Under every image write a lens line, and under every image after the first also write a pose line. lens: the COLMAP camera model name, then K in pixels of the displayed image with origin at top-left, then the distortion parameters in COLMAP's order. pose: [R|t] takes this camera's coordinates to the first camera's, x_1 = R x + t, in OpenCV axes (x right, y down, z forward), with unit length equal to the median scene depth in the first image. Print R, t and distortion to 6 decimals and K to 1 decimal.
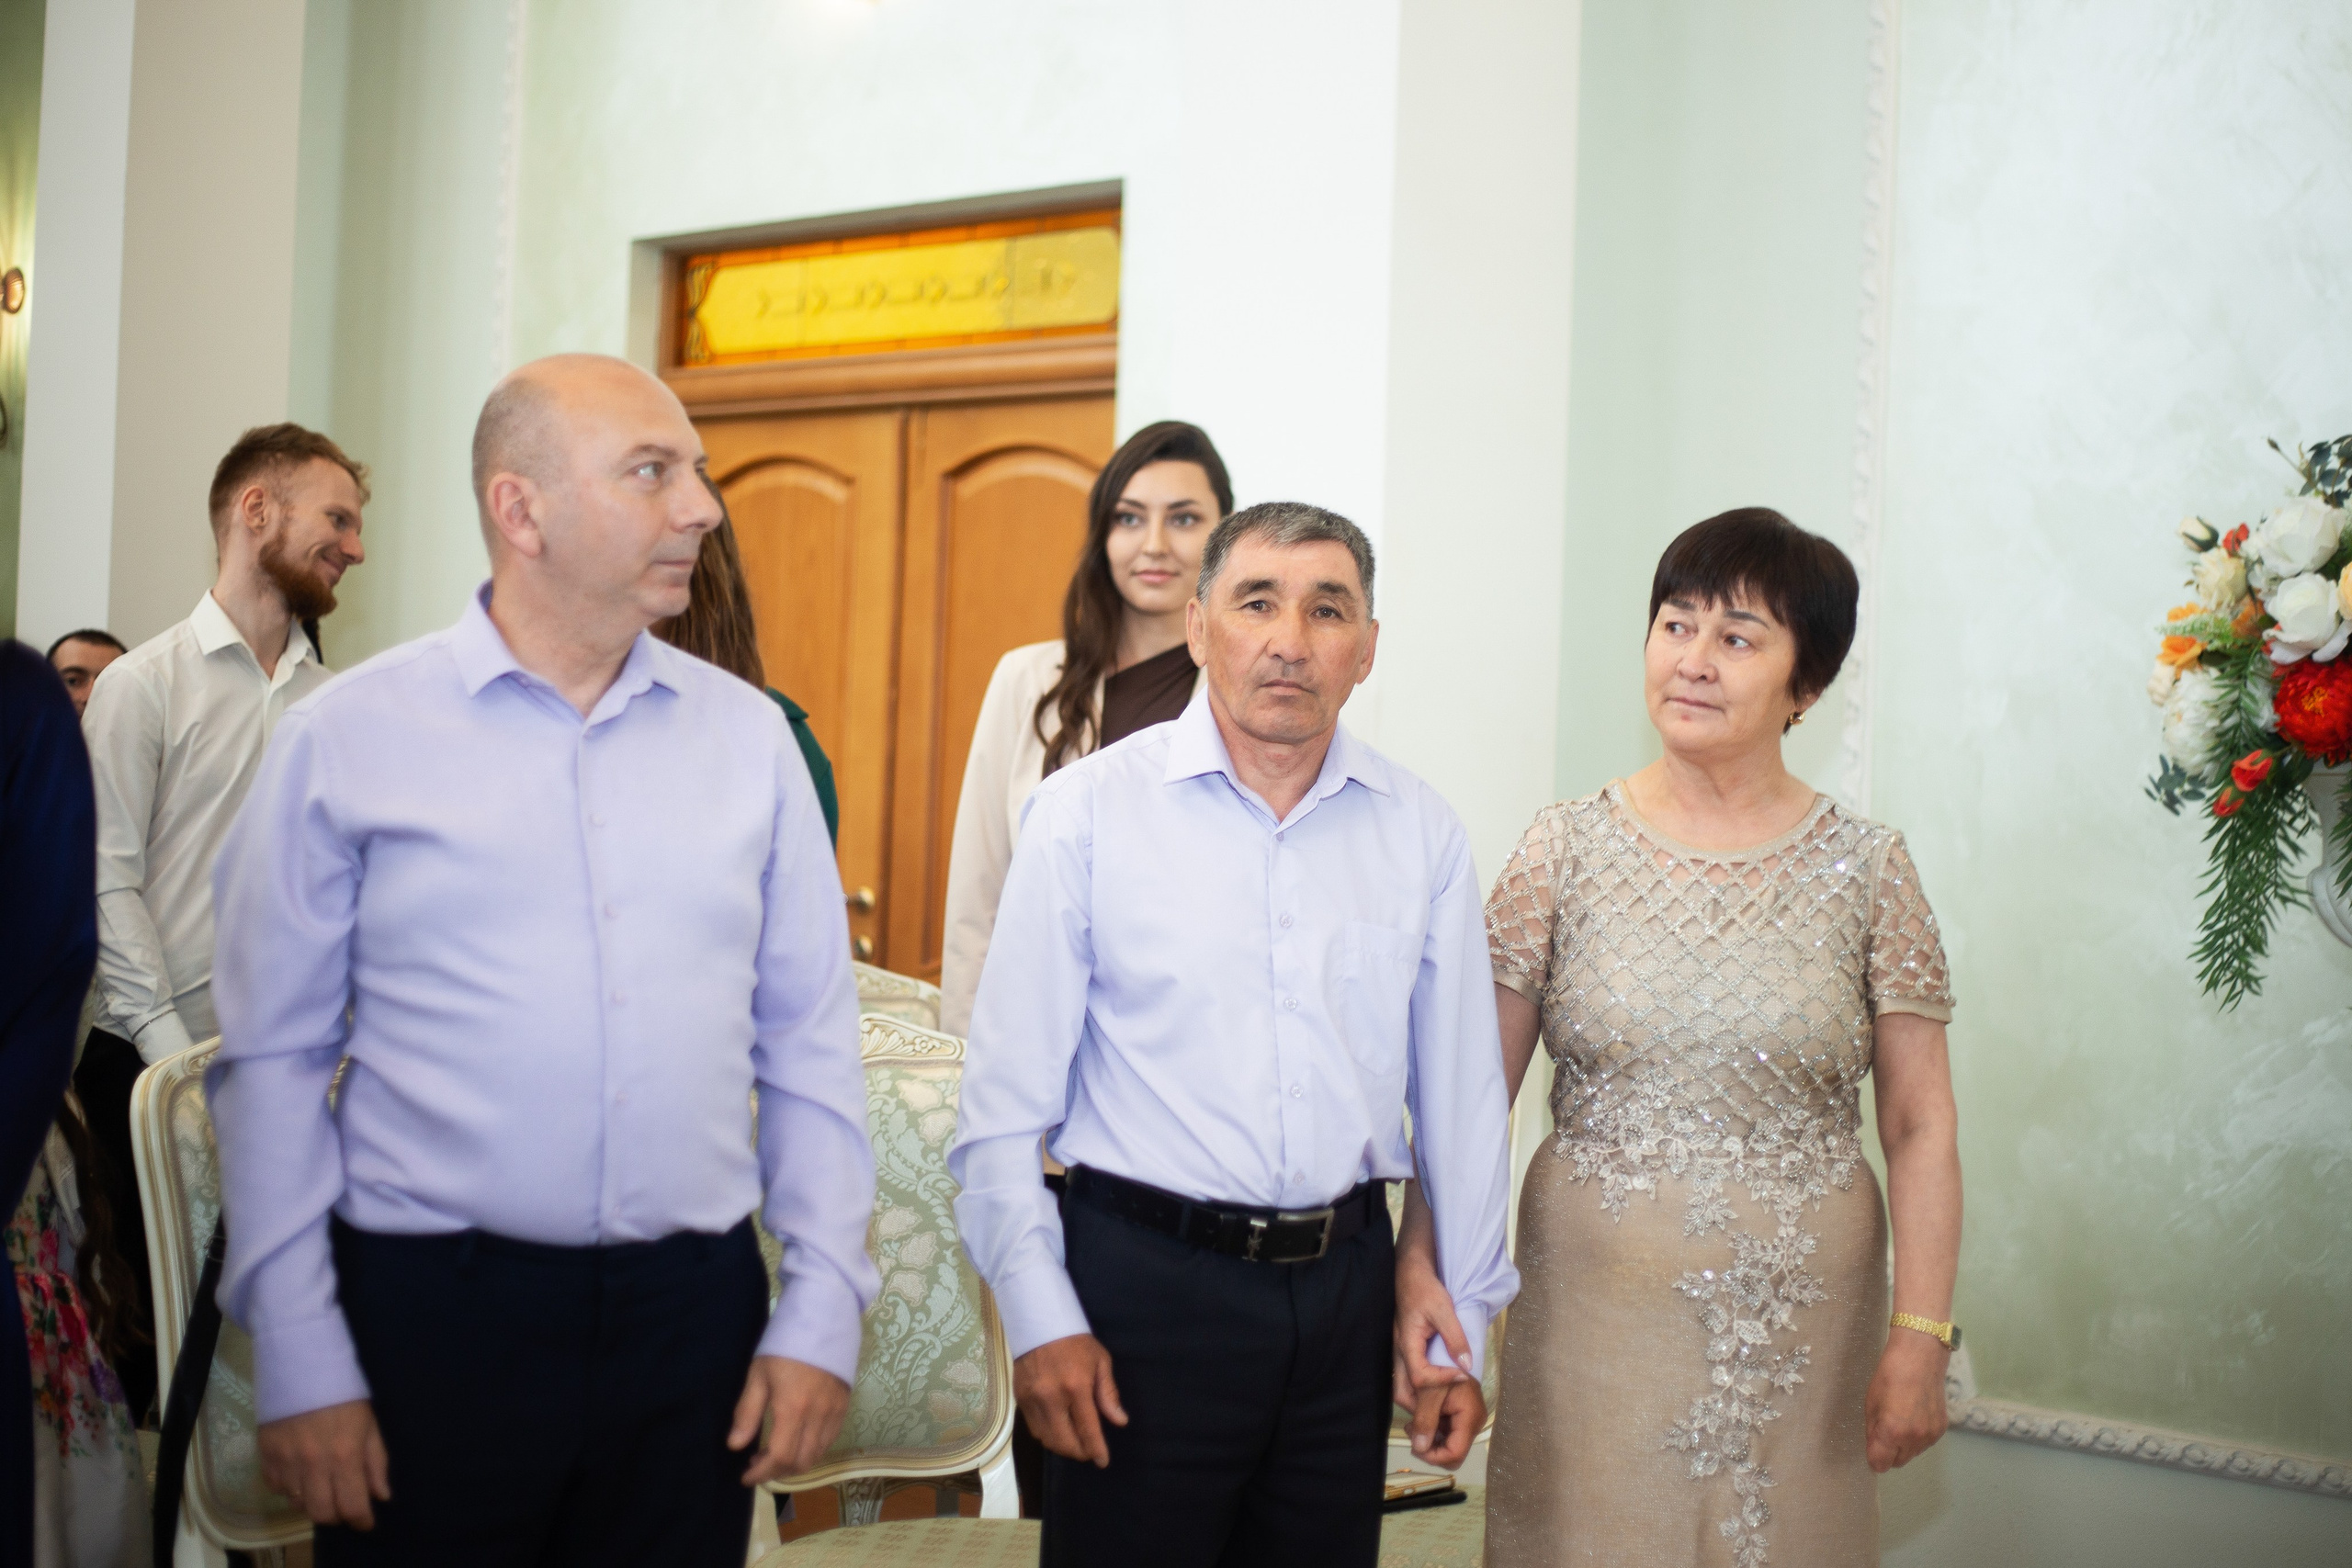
lens RADIAL K [[3391.6, 0, 1149.7], [0, 3391.6, 776.4], [0, 0, 1]] dist [-0.106902, 0.000000]
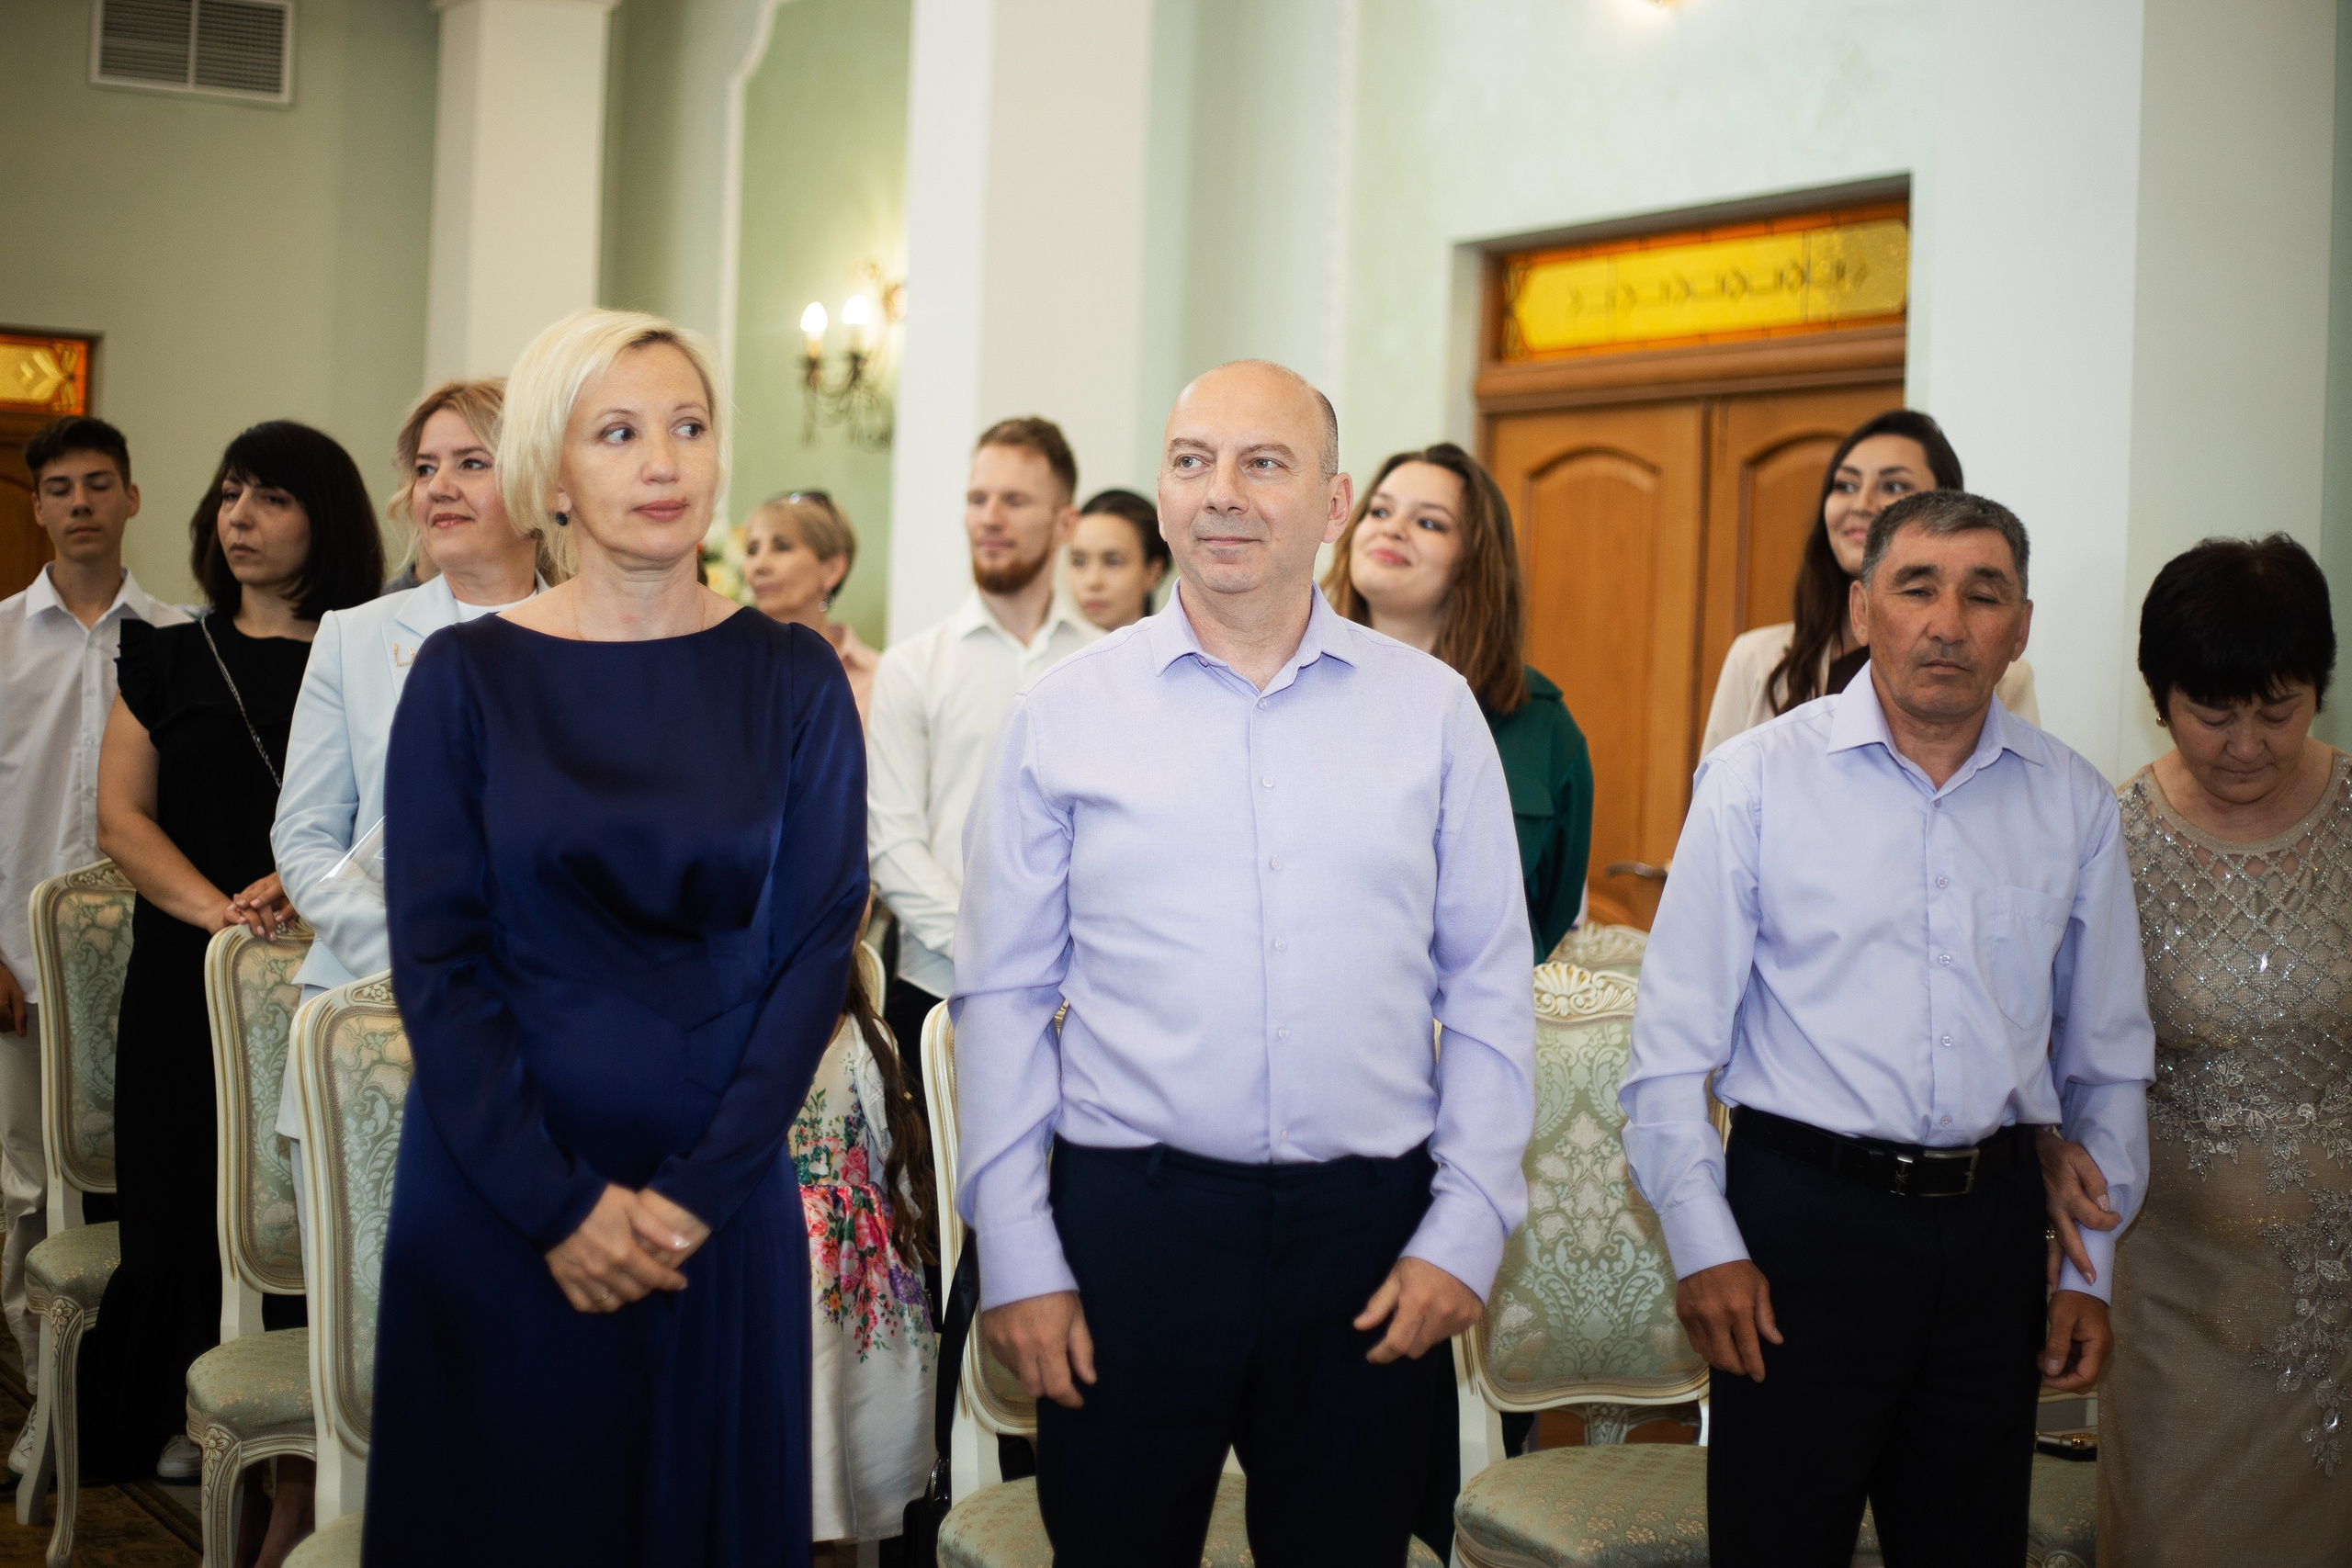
lens RADIAL K [[3391.6, 0, 1192.5], [0, 3391.6, 784.0], [0, 0, 1]] dist [-0.106902, 0.000000]
pose [[0.967556, -0.000421, -0.252657, 0.079533], [0.002380, 0.999969, 0.007448, 0.002577], [0.252646, -0.007808, 0.967527, -0.092909]]
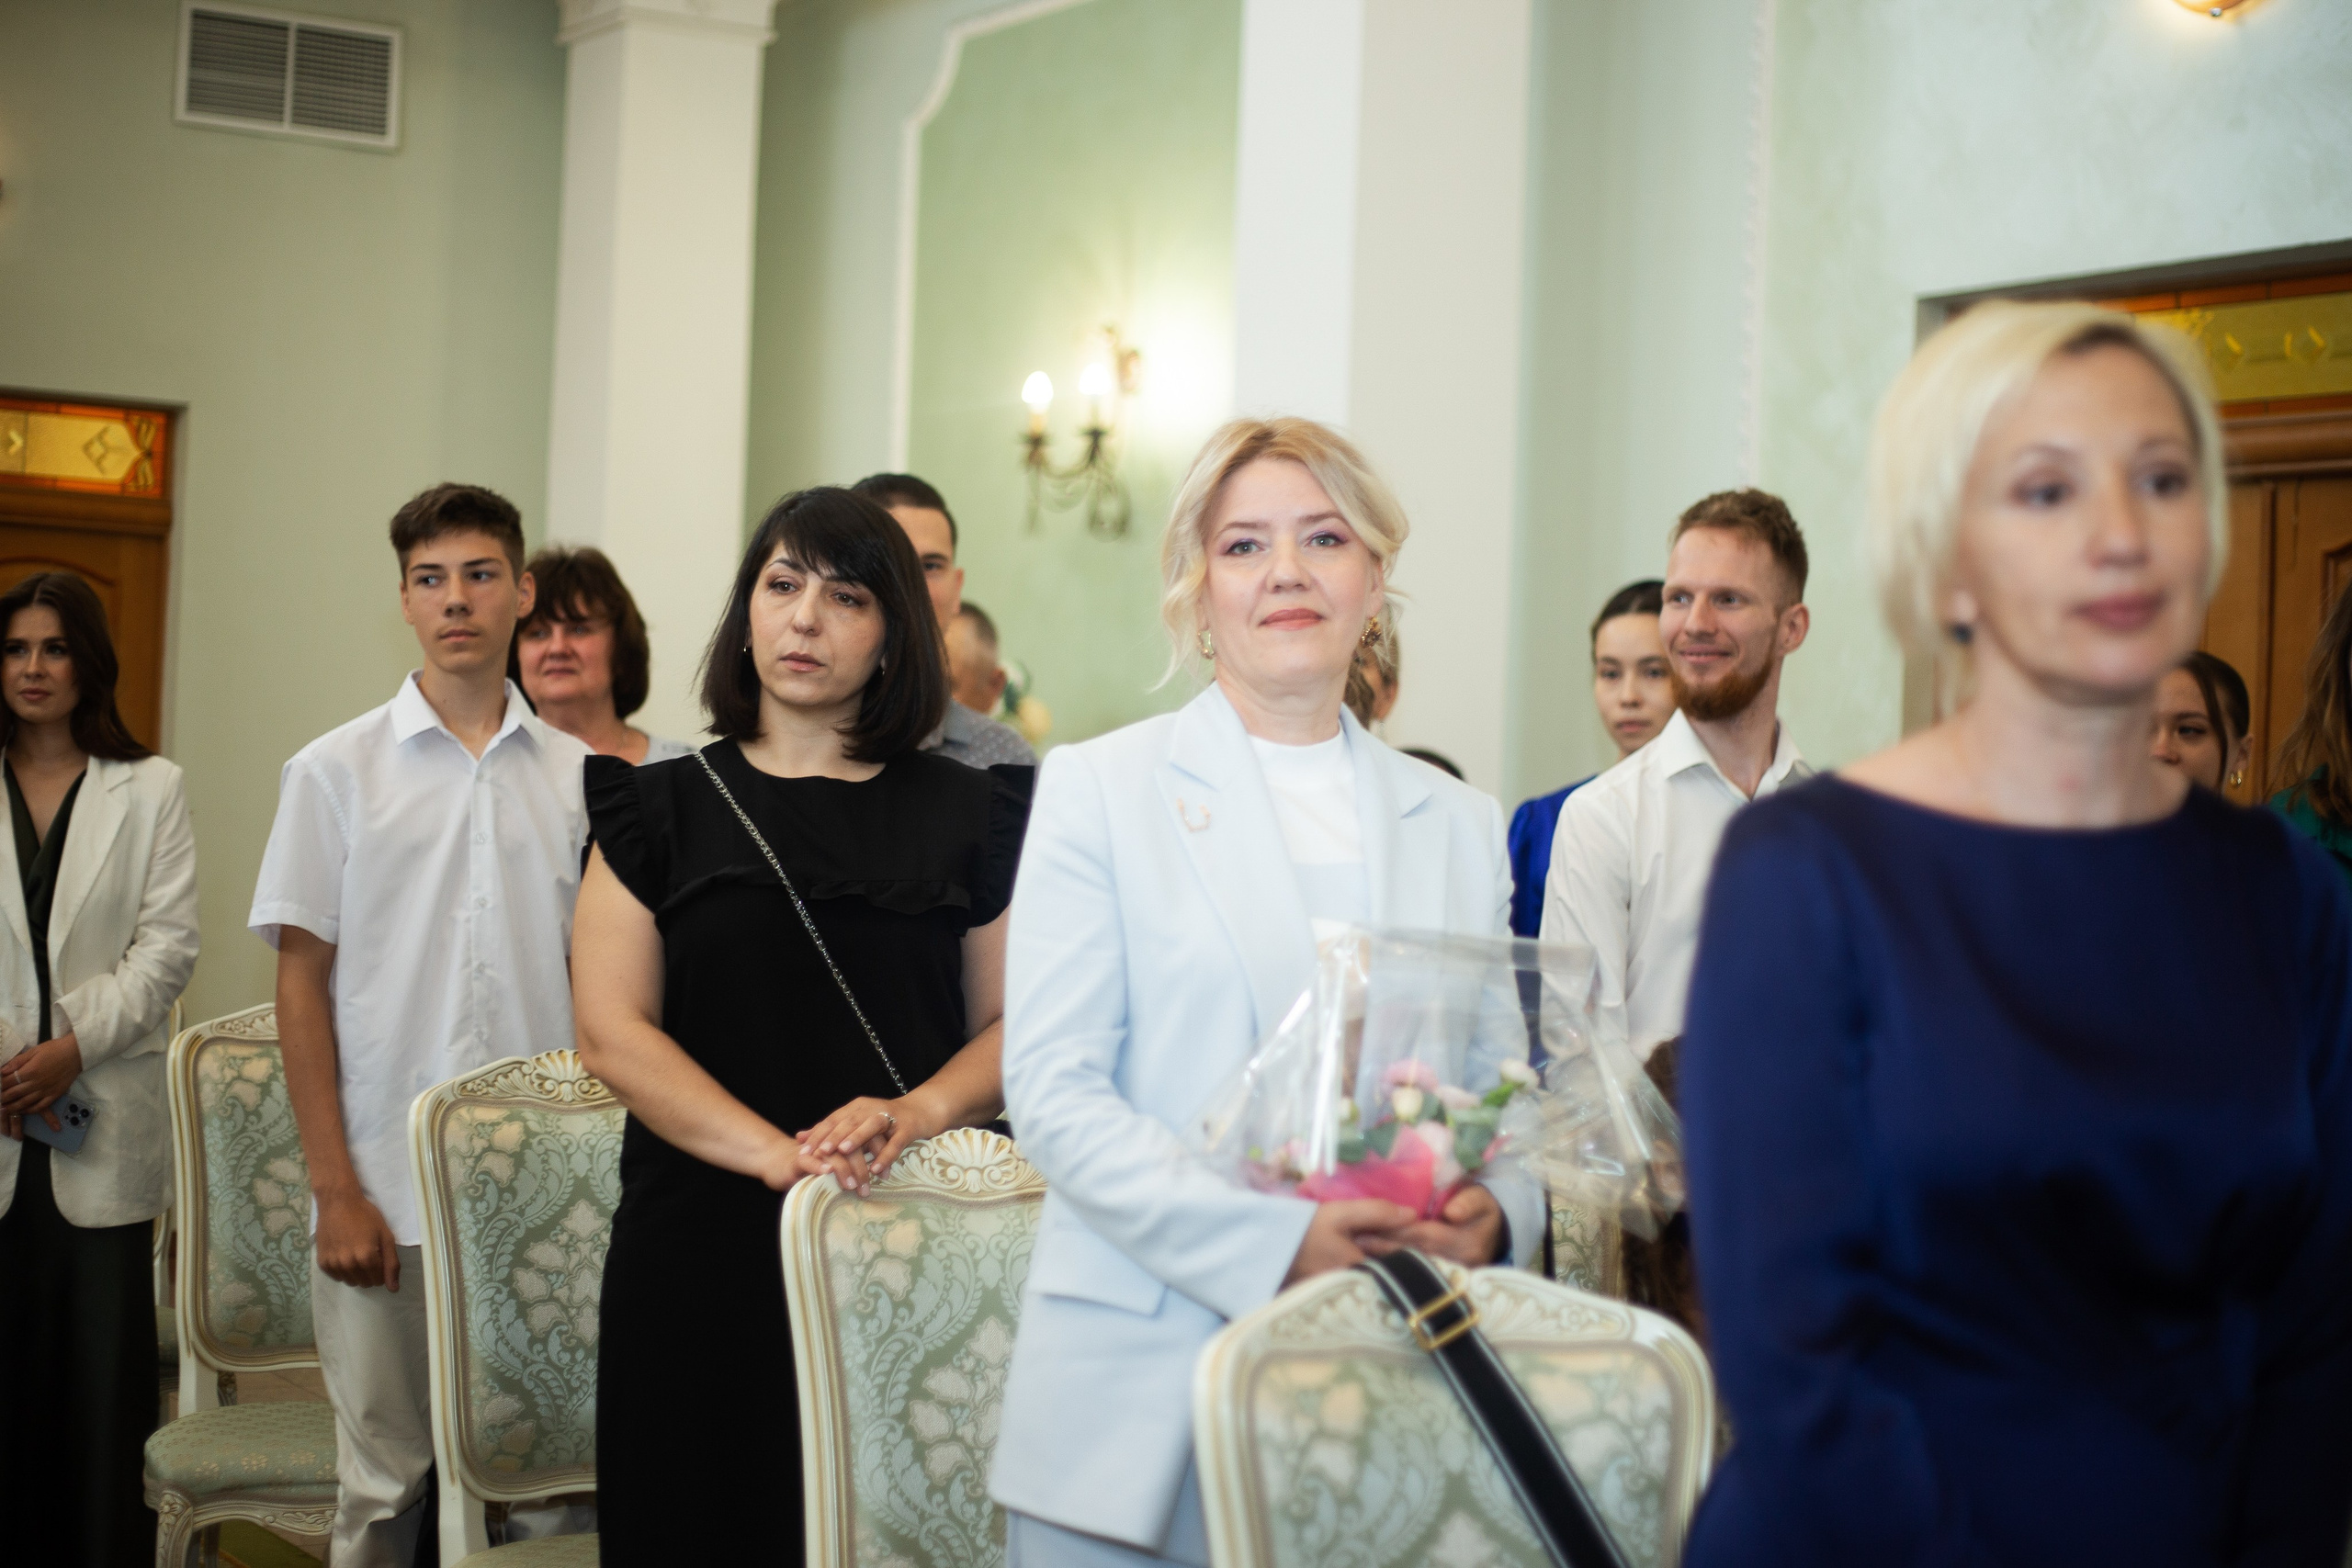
lens RADIAL K [[3391.6, 0, 1230.7], [0, 3391.6, 795.1], [0, 0, 1]] dist [-0.106902, 0.000000]
pose [[0.979347, -0.008620, -0.202001, -0.329436], [0.005246, 0.999838, -0.017229, -0.026377], [0.202117, 0.015813, 0.979234, 0.178869]]
